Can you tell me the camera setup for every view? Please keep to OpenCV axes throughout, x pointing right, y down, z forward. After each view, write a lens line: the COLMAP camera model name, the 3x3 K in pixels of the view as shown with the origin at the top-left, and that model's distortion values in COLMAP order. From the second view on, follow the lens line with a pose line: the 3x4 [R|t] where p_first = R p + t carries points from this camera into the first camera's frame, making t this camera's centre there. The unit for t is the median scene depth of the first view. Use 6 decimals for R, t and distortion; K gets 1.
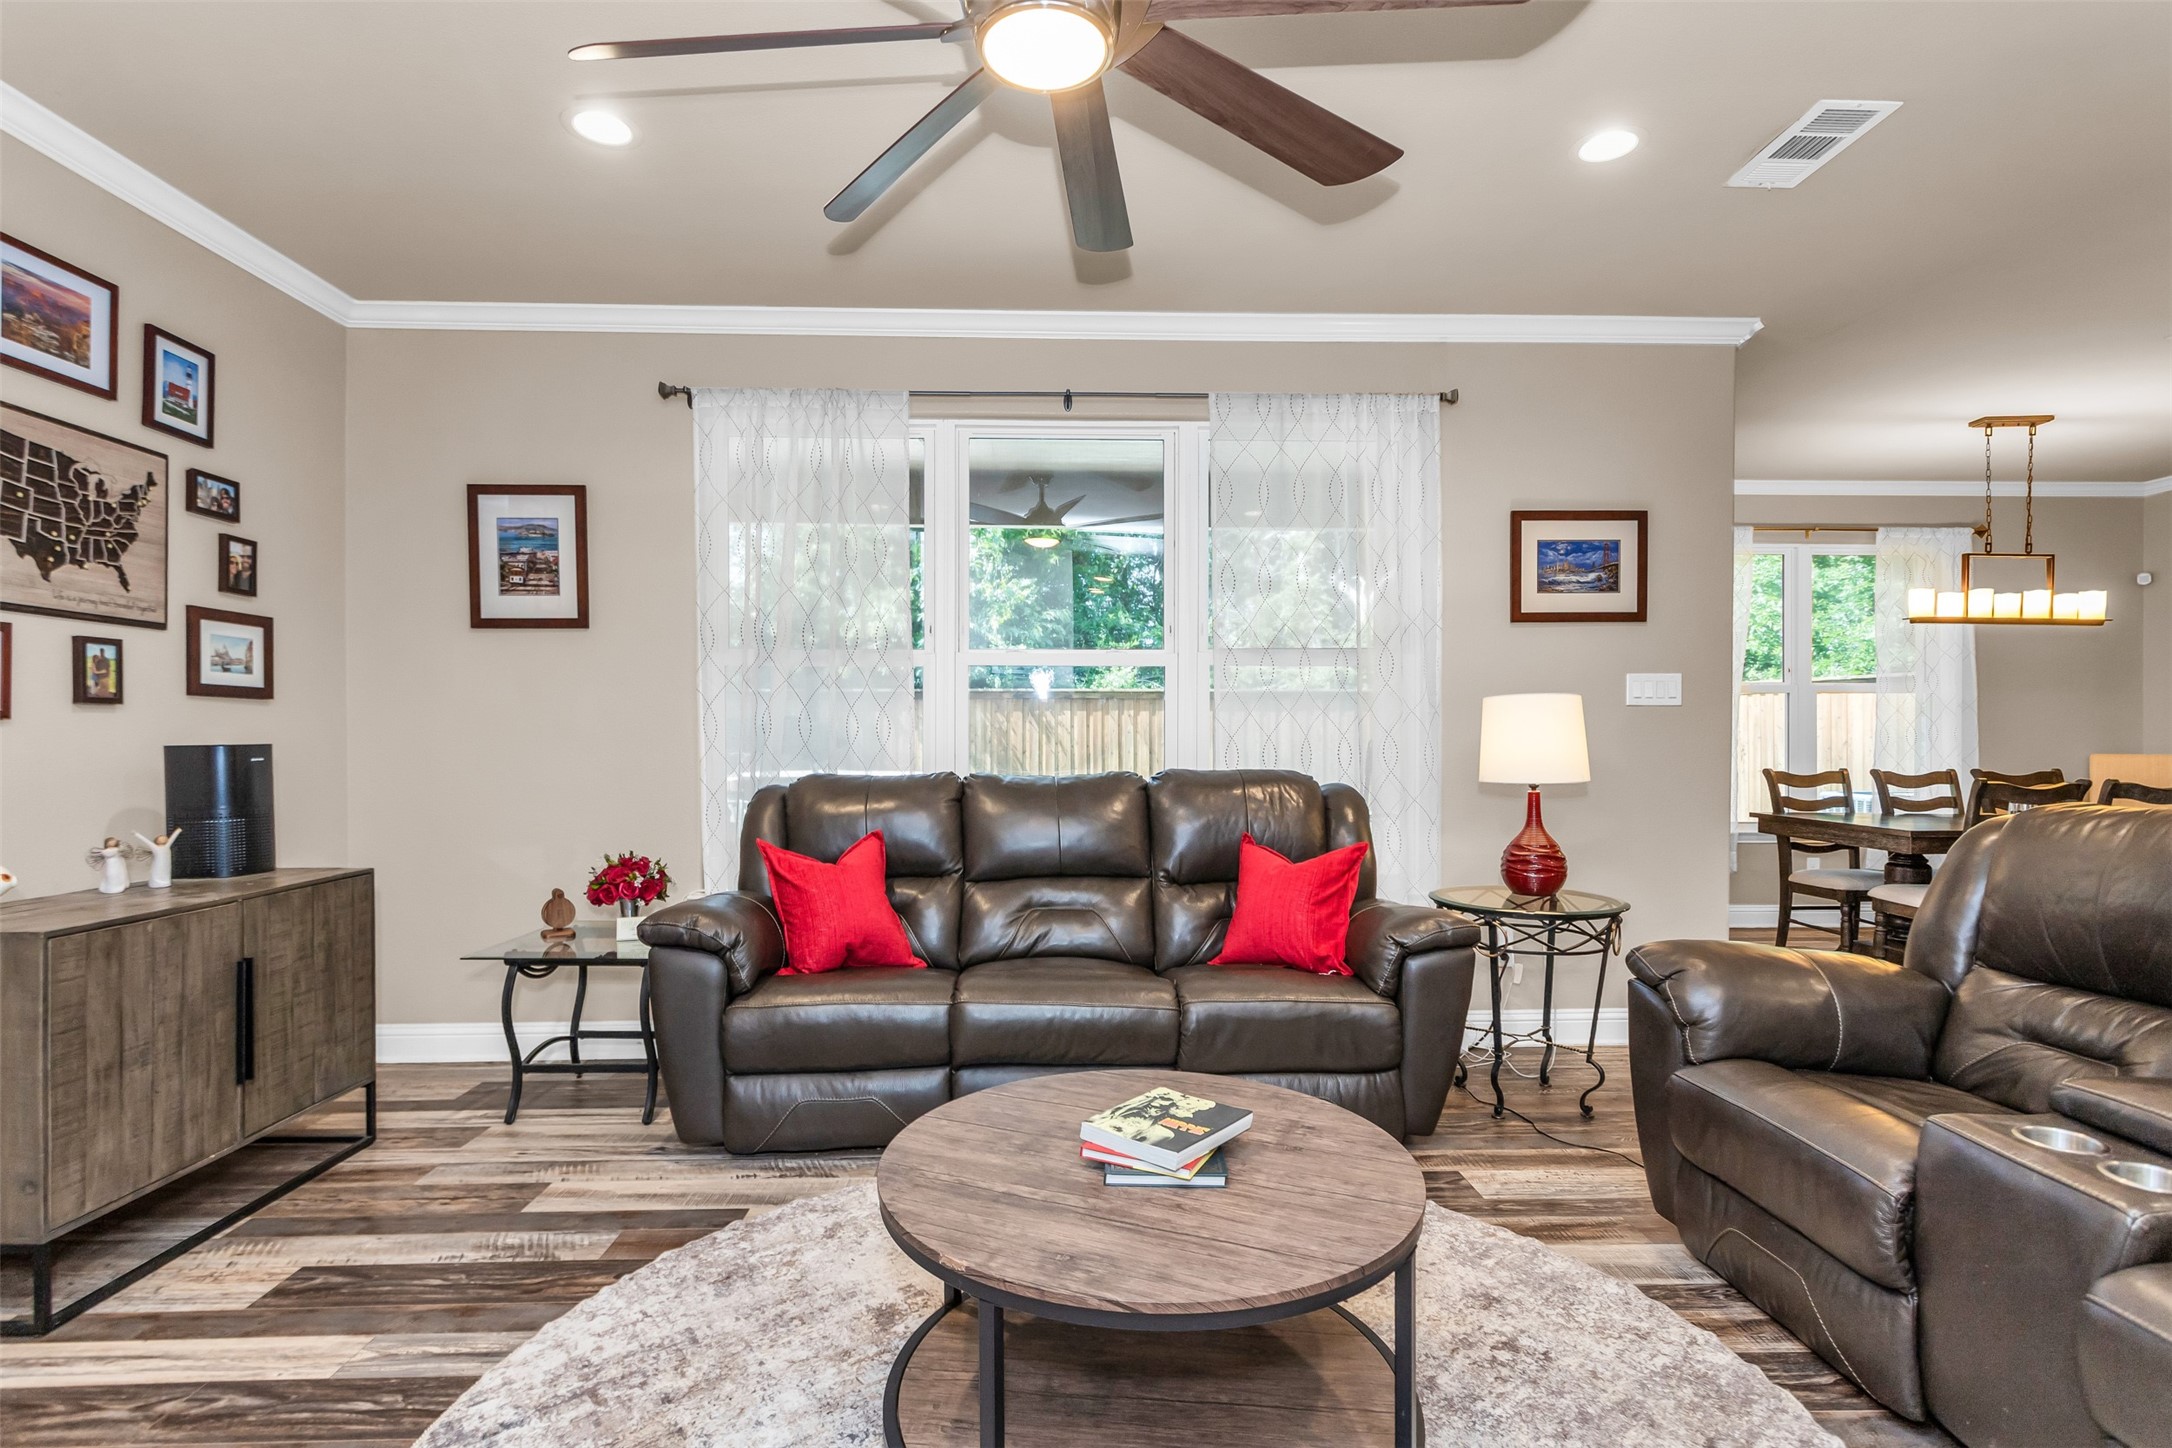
lens RADIAL K [[1052.8, 0, 1072.8], [0, 1052.8, 750.0], [0, 0, 1]] dist [0.001271, 0.002790]
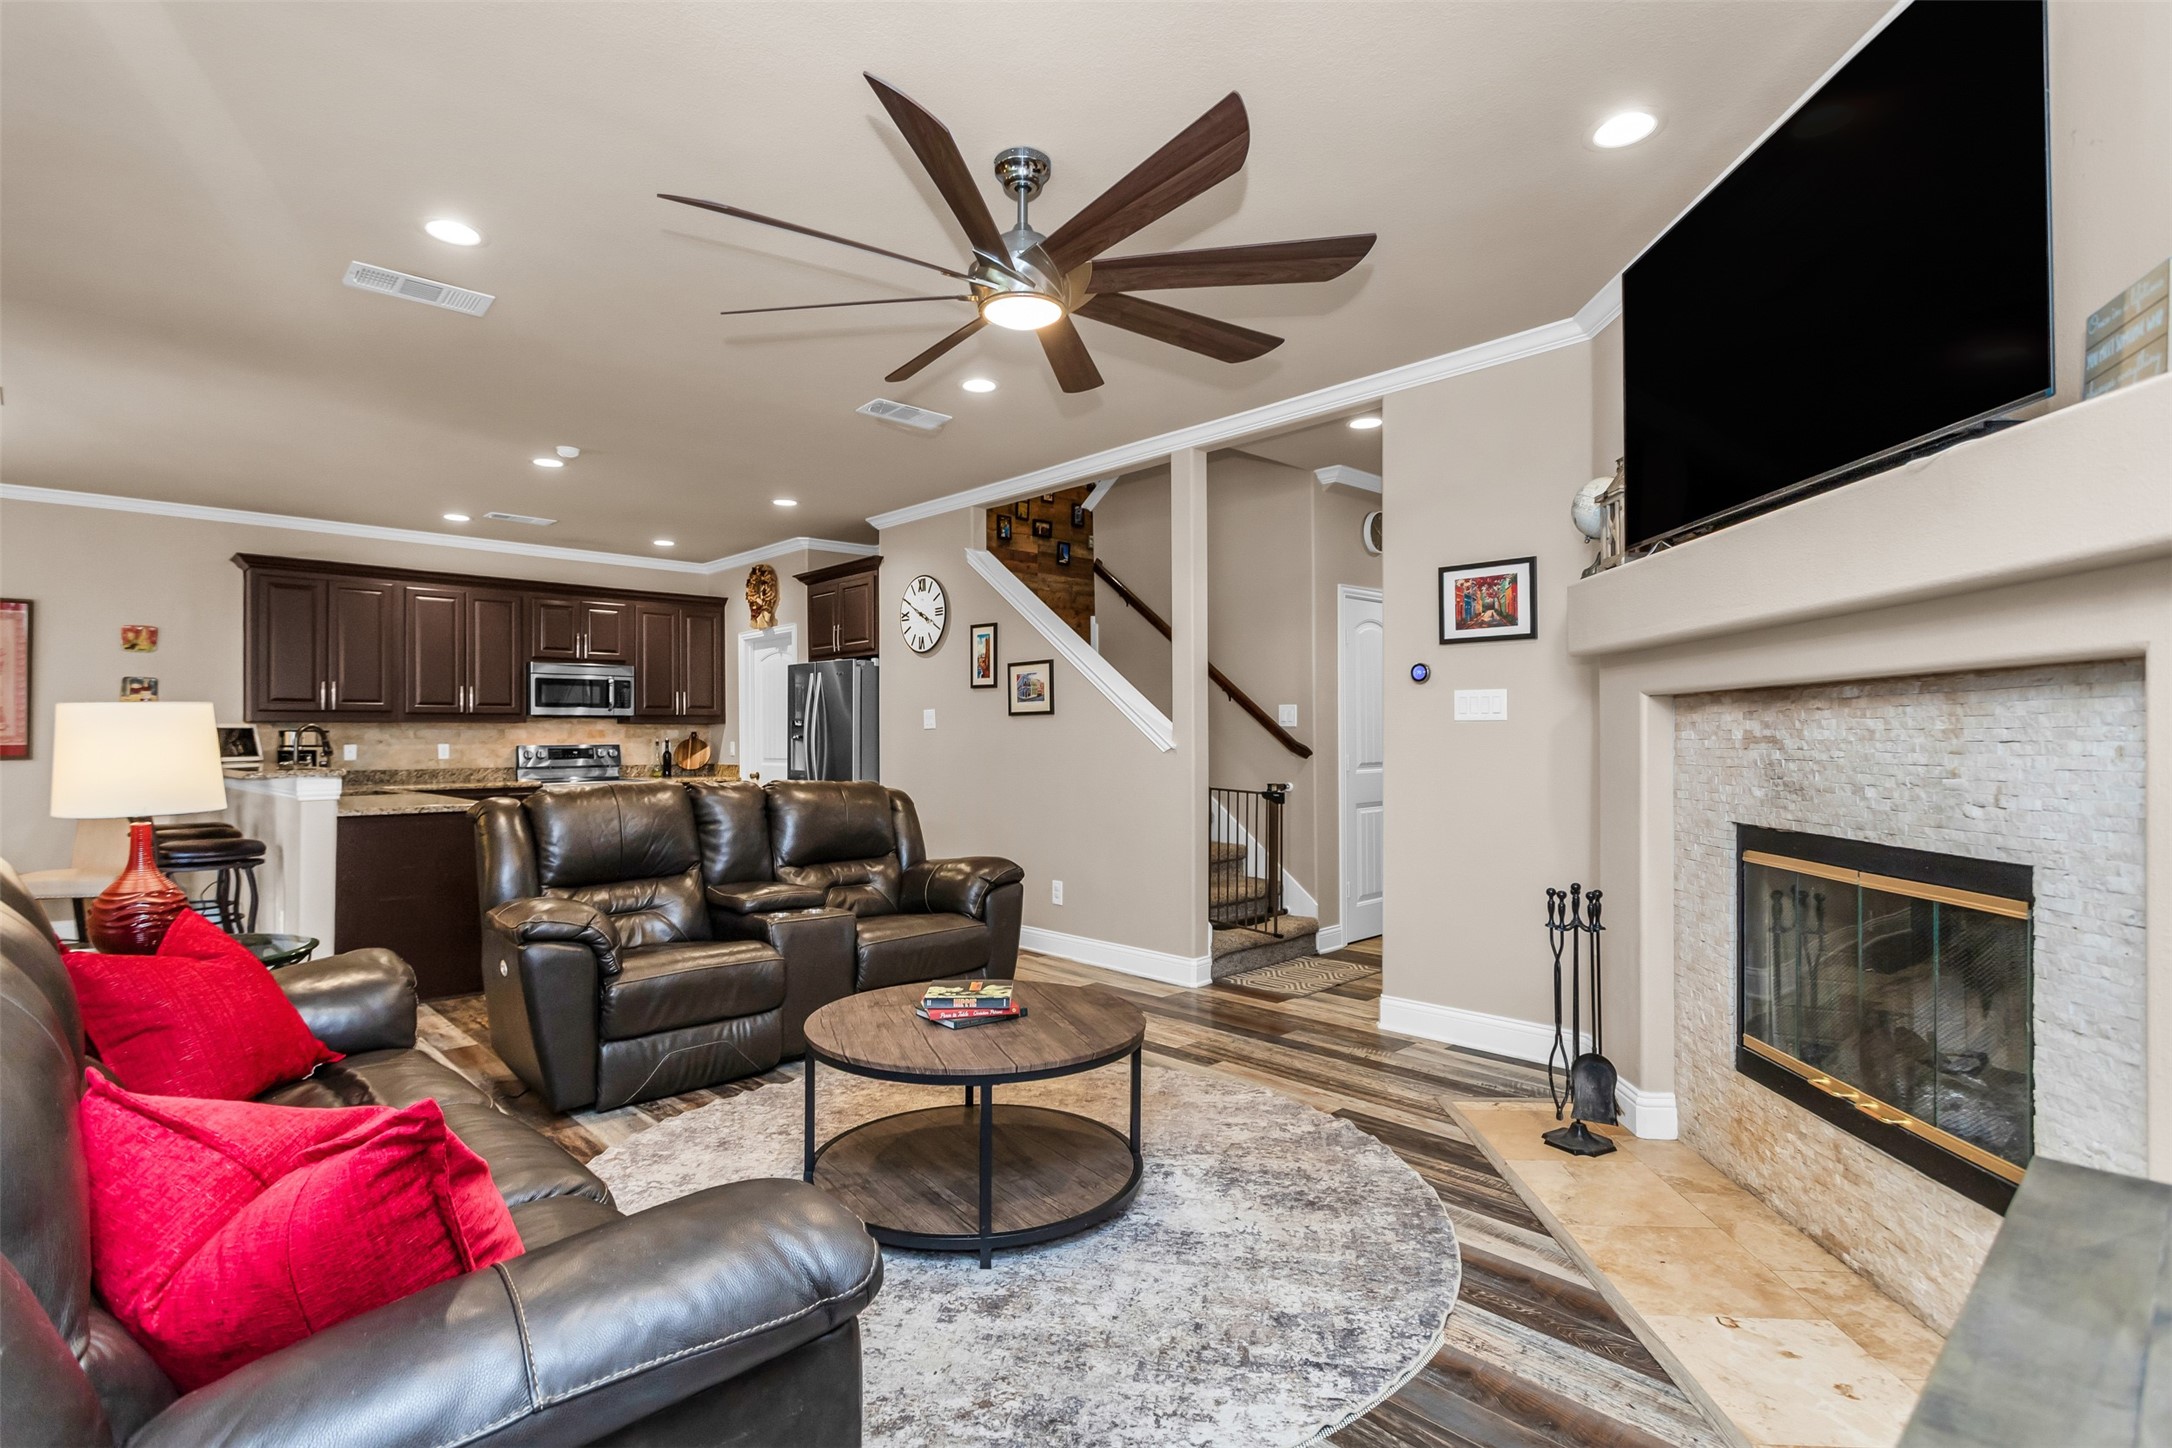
lens RADIAL K [[1052.8, 0, 1083.1], [0, 1052.8, 731.8], [0, 0, 1]] dist [0.001271, 0.002790]
pose [[-0.668600, 0.005794, 0.743599, -0.665728], [0.014784, 0.999876, 0.005502, -0.025953], [-0.743475, 0.014673, -0.668603, 1.061205]]
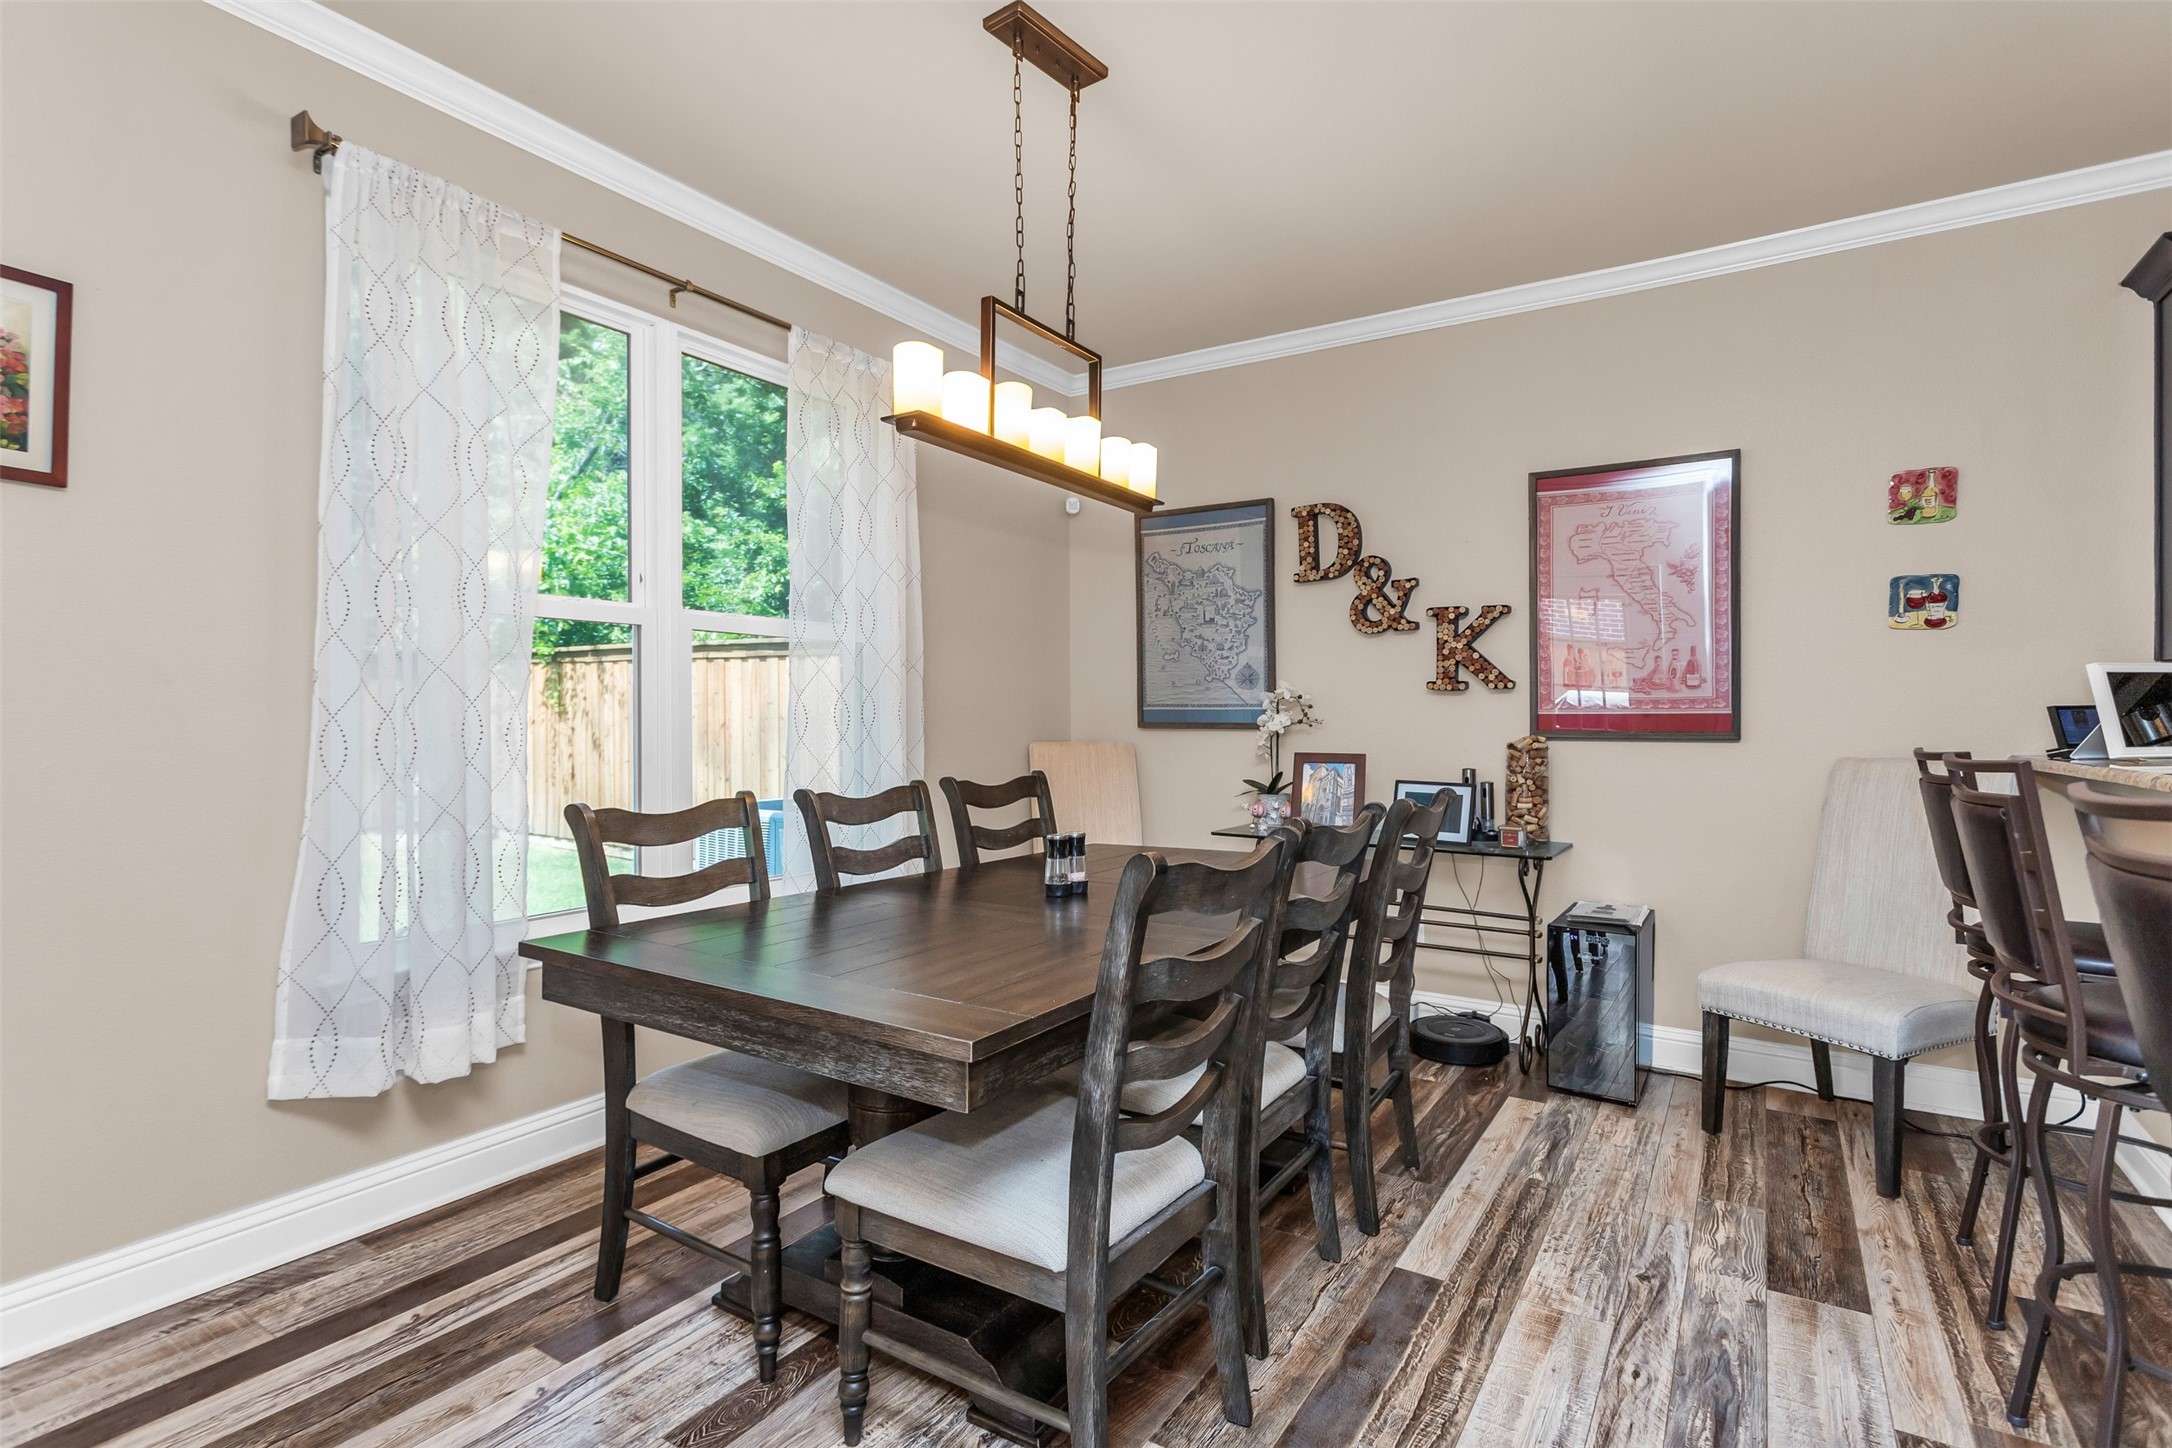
lens RADIAL K [[1052.8, 0, 1094.8], [0, 1052.8, 714.2], [0, 0, 1]] dist [0.001271, 0.002790]
pose [[0.557863, 0.002741, 0.829928, 0.809923], [0.011507, 0.999873, -0.011036, -0.015237], [-0.829853, 0.015707, 0.557761, 1.145150]]
